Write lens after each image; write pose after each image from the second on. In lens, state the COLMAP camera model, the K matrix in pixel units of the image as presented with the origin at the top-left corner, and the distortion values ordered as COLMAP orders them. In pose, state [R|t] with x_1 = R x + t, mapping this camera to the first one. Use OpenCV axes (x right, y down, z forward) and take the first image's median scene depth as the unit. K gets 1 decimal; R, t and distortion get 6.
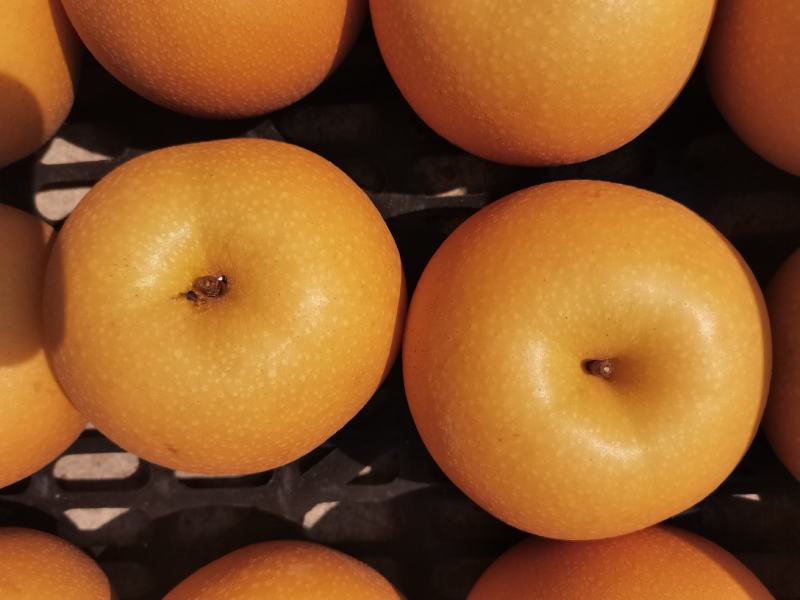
lens RADIAL K [[617.5, 0, 401.9], [0, 617.5, 299.2], [0, 0, 1]] dist [0.061475, -0.010166]
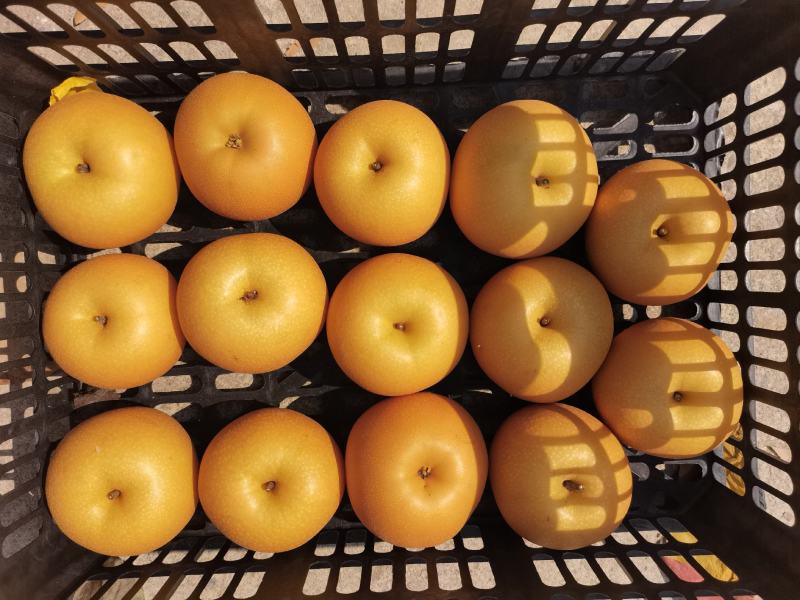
lens RADIAL K [[617.5, 0, 402.4], [0, 617.5, 297.9], [0, 0, 1]] dist [0.061475, -0.010166]
pose [[0.993784, 0.005818, 0.111171, 0.030689], [-0.005793, 0.999983, -0.000552, -0.011726], [-0.111172, -0.000096, 0.993801, -1.660195]]
